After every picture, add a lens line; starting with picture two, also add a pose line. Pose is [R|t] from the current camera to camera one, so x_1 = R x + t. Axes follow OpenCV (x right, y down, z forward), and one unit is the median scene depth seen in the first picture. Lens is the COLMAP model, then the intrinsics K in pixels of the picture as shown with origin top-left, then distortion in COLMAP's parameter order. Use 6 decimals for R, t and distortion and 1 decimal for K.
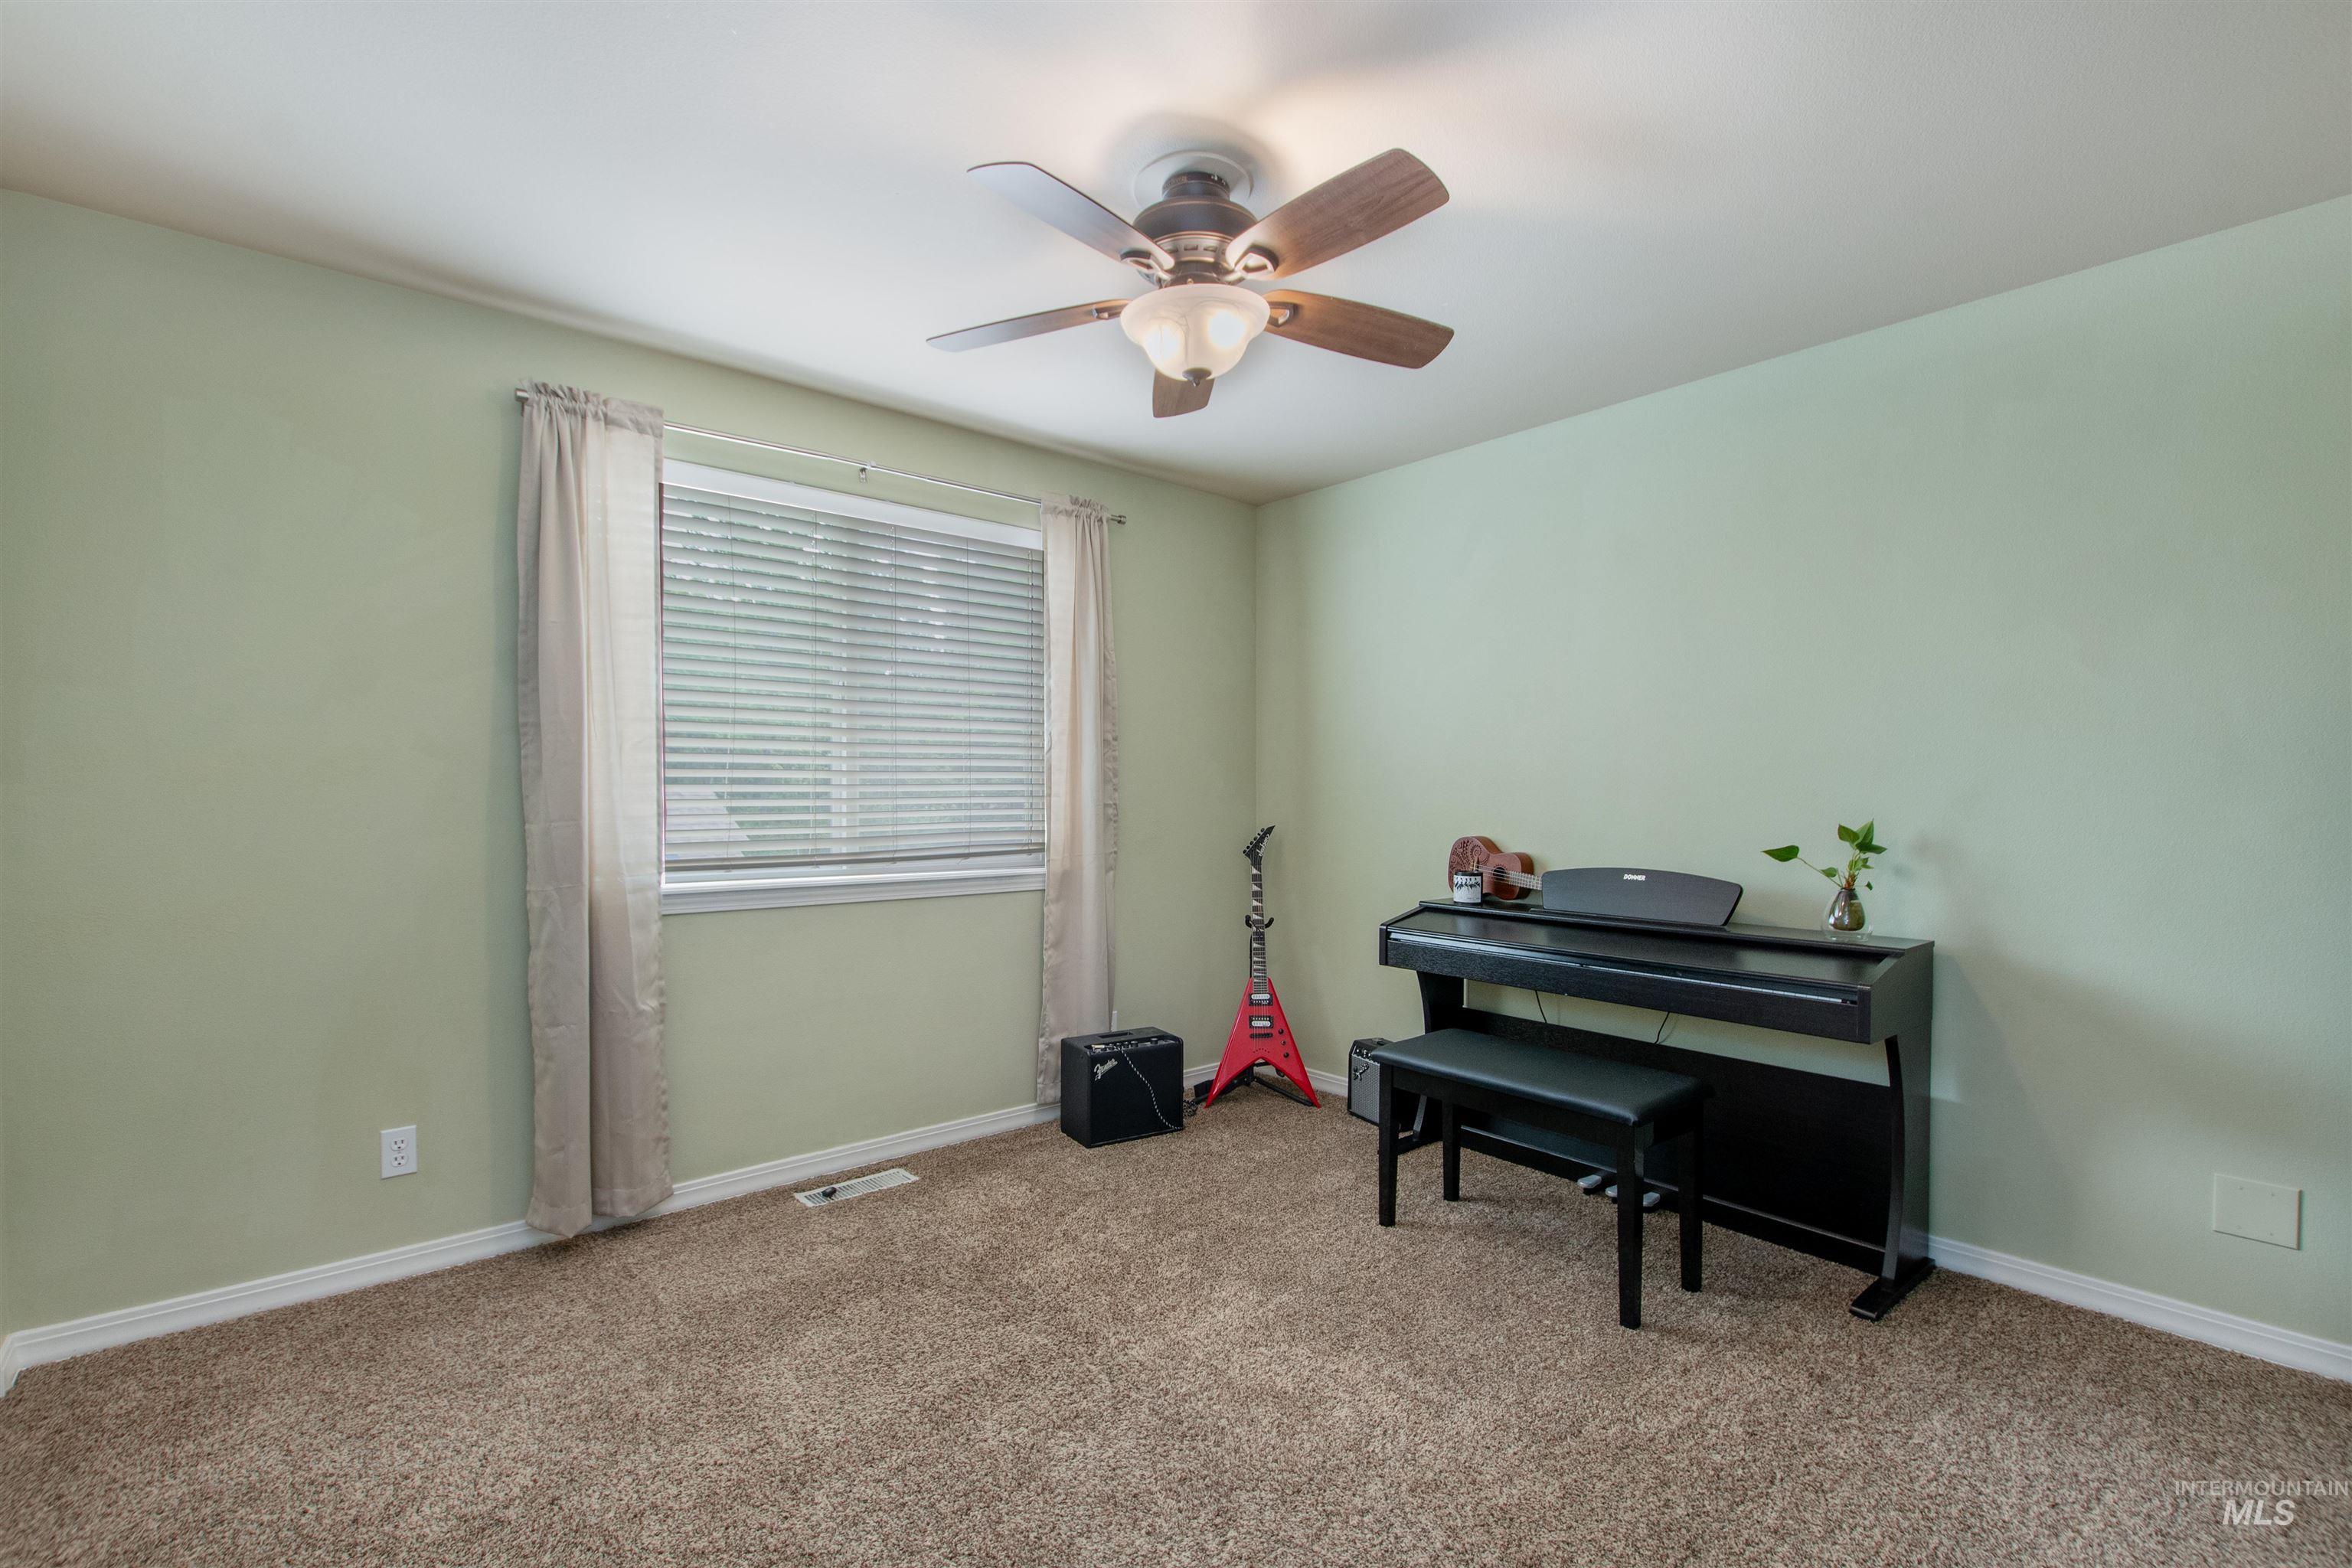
lens RADIAL K [[1048.1, 0, 1166.3], [0, 1048.1, 815.7], [0, 0, 1]] dist [0.012544, -0.006491]
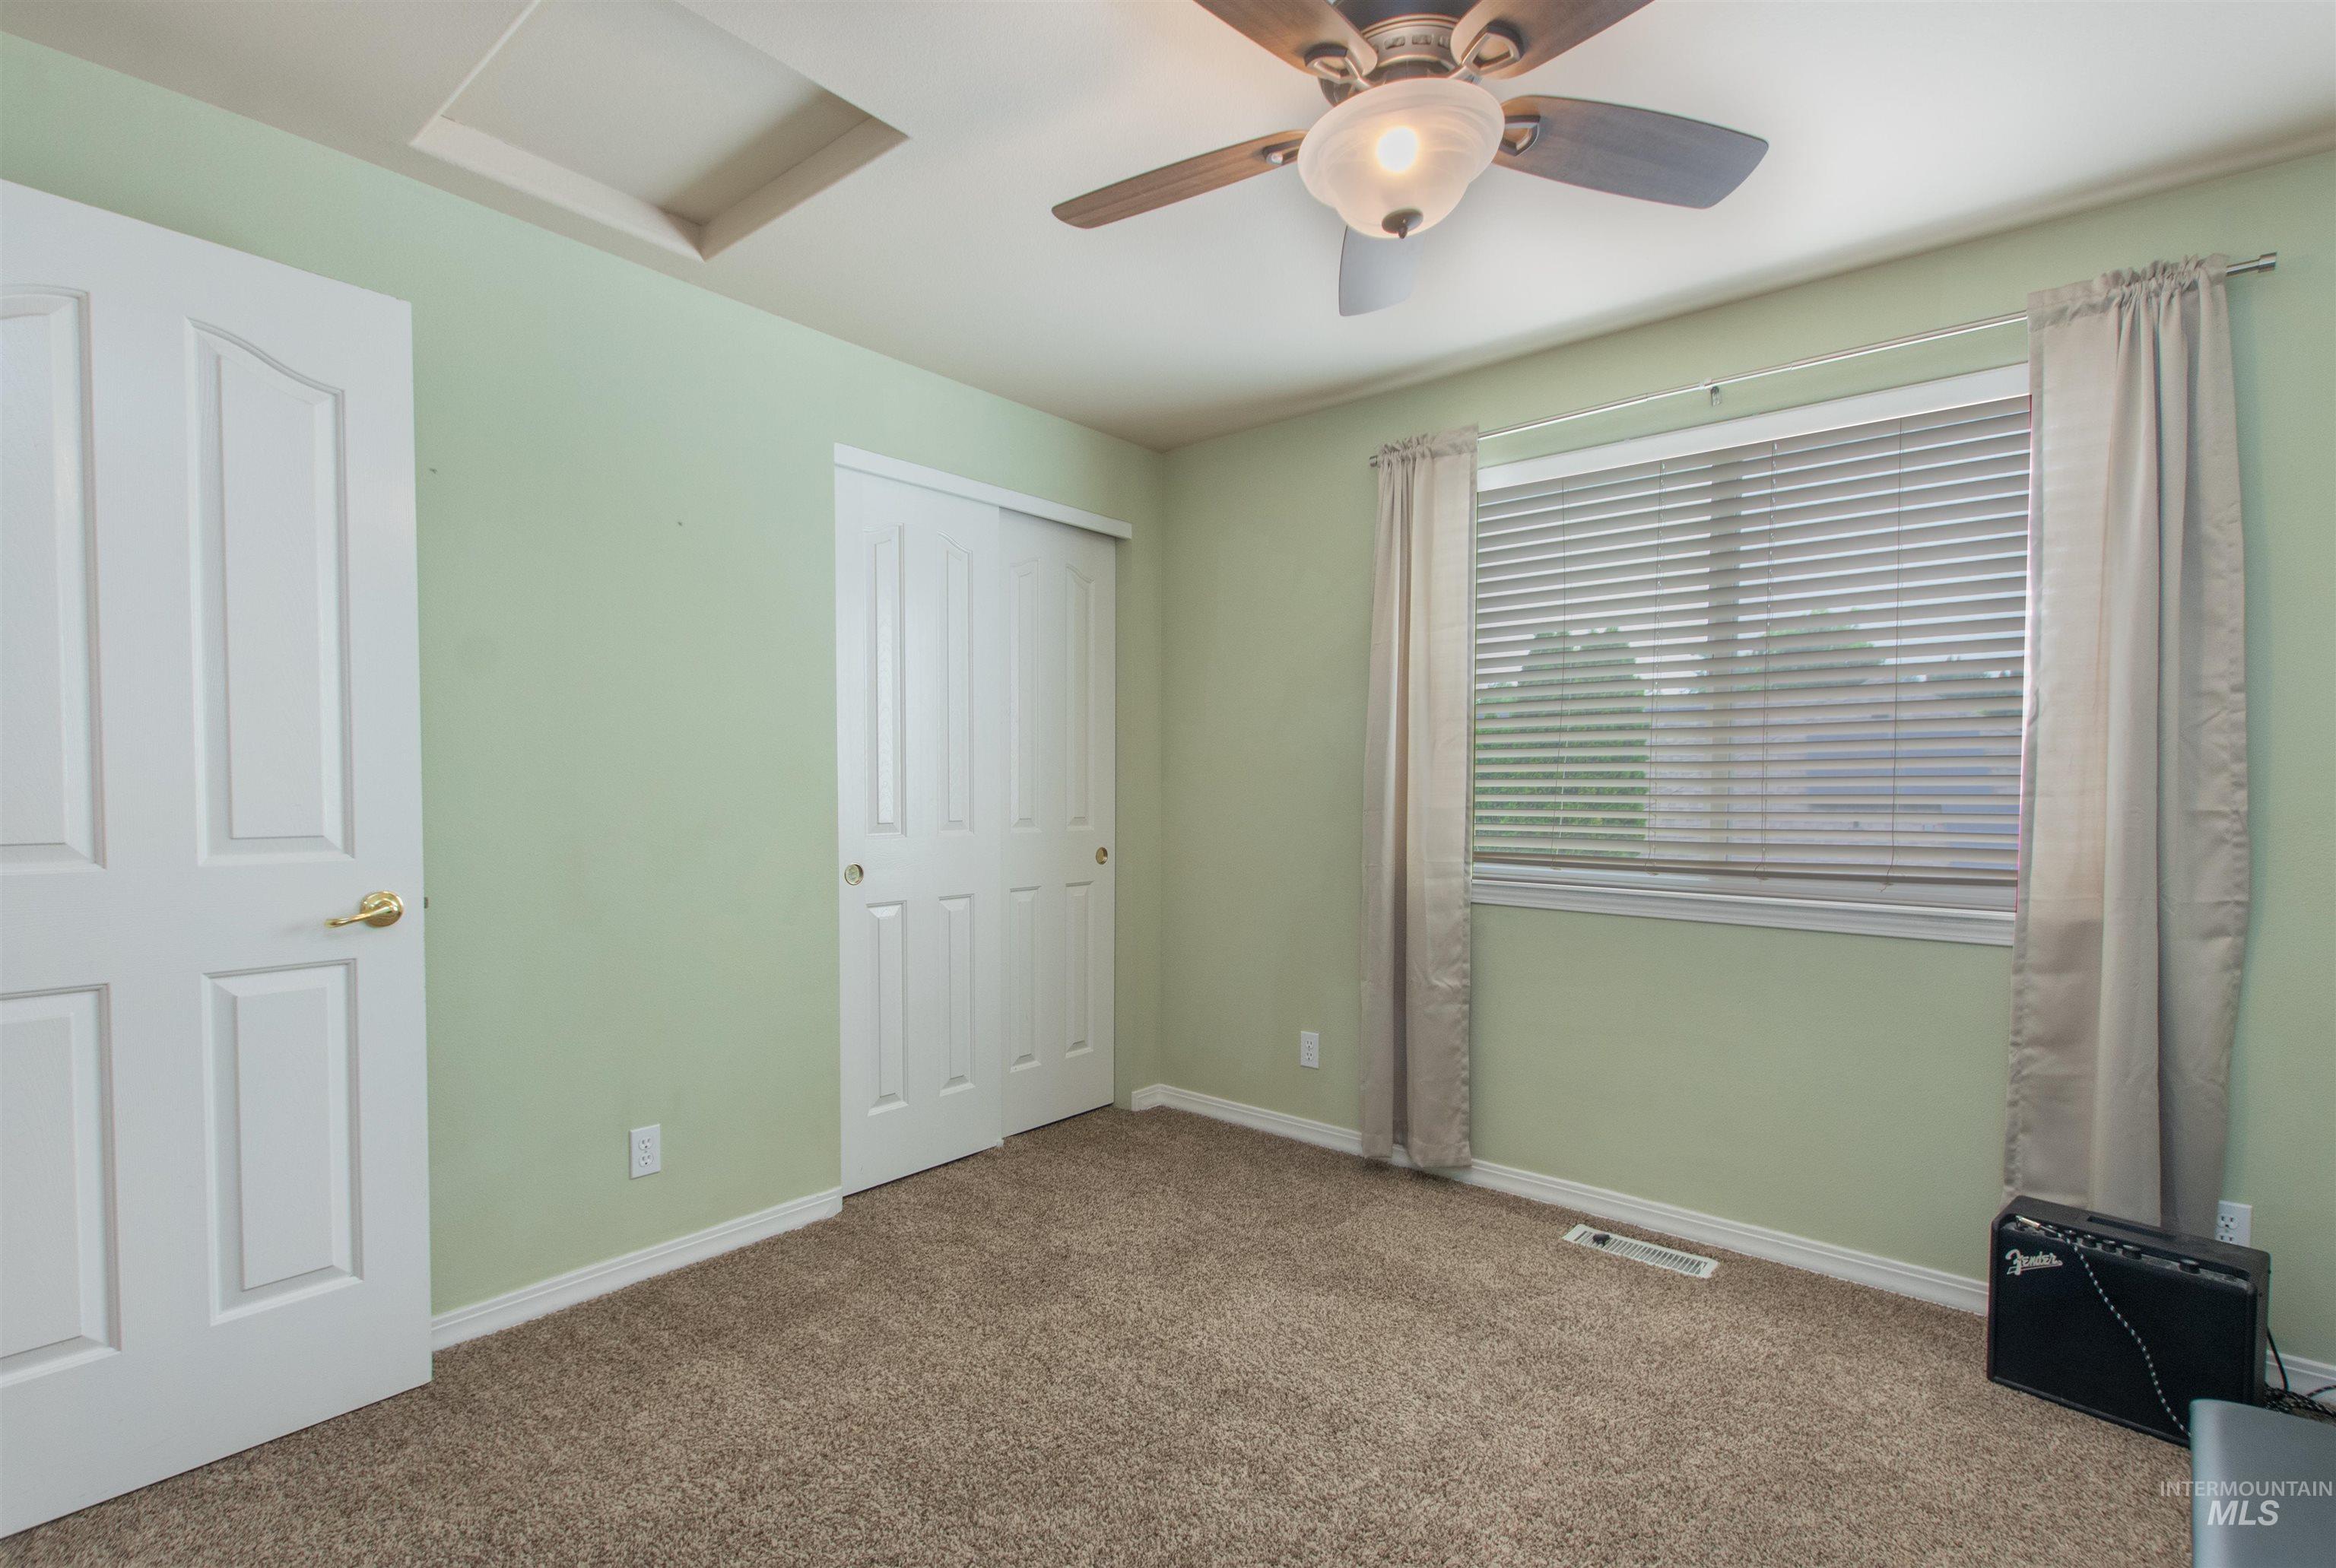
lens RADIAL K [[1070.6, 0, 1170.5], [0, 1070.6, 839.1], [0, 0, 1]] dist [0.000211, 0.000117]
pose [[0.169239, 0.041687, -0.984693, 0.495959], [-0.033971, 0.998758, 0.036443, 0.000900], [0.984989, 0.027283, 0.170445, 0.479373]]
